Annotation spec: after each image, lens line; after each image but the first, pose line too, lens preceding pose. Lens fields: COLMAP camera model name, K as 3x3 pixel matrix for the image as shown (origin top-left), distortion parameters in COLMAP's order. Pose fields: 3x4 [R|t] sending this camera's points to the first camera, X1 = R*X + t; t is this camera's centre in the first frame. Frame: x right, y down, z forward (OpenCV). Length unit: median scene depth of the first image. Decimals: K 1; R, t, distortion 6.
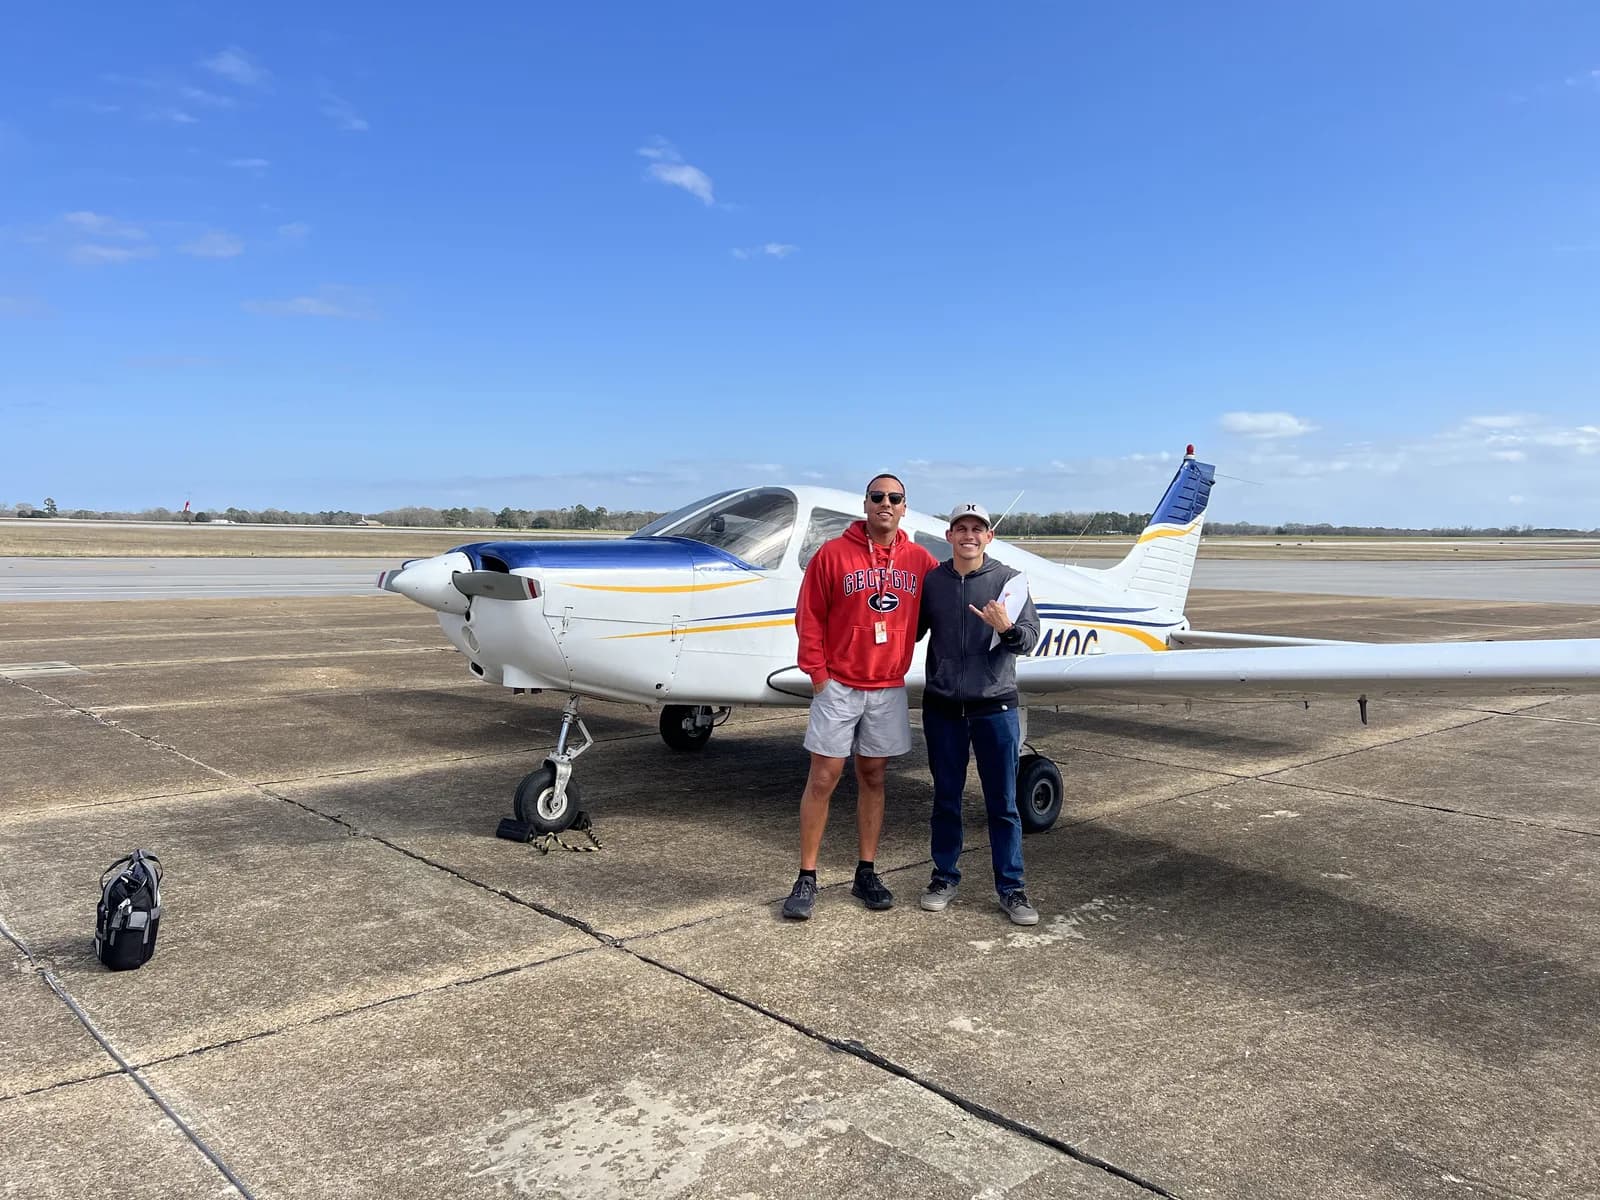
lens RADIAL K [[1095.9, 0, 805.7], [0, 1095.9, 588.5], [0, 0, 1]] dist [0.007469, -0.035749]
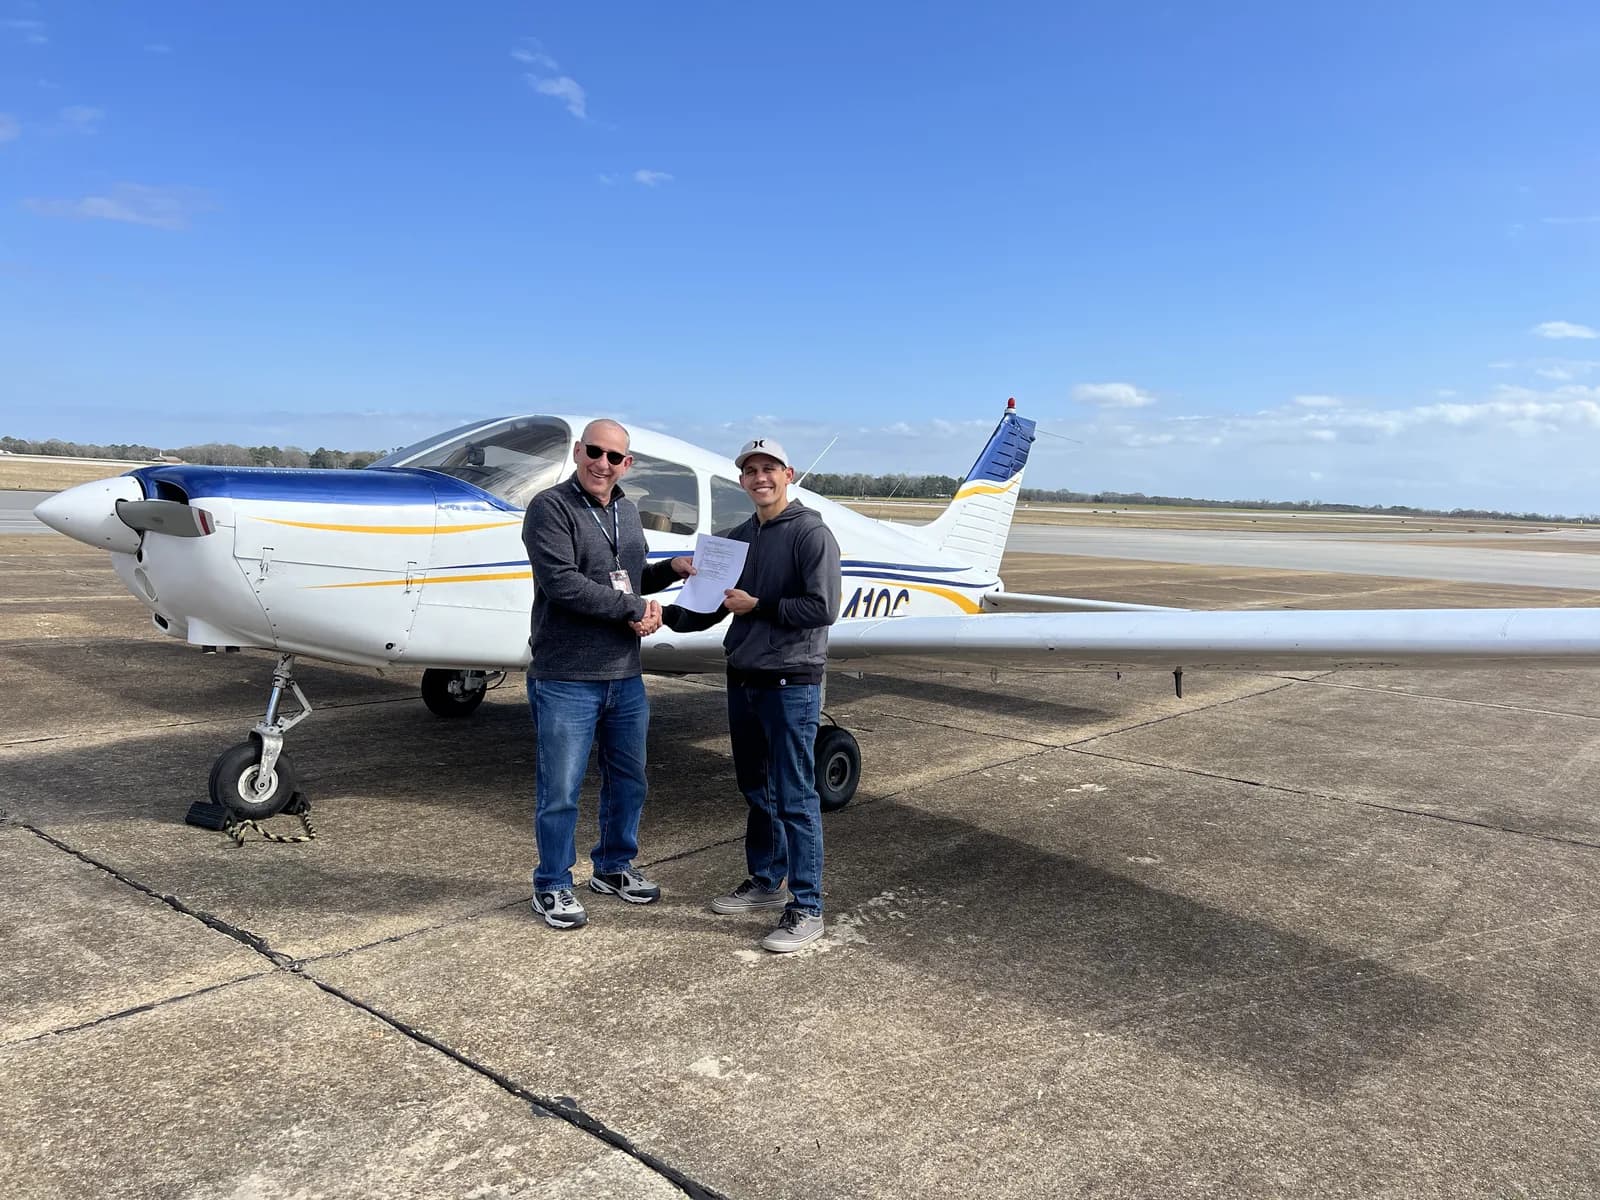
lens RADIAL K [[1095.9, 0, 806.5], [0, 1095.9, 582.7], [0, 0, 1]] dist [0.007469, -0.035749]
pose [[0.988270, 0.021633, 0.151177, 0.054639], [-0.026934, 0.999089, 0.033101, 0.004838], [-0.150323, -0.036785, 0.987952, 0.125952]]
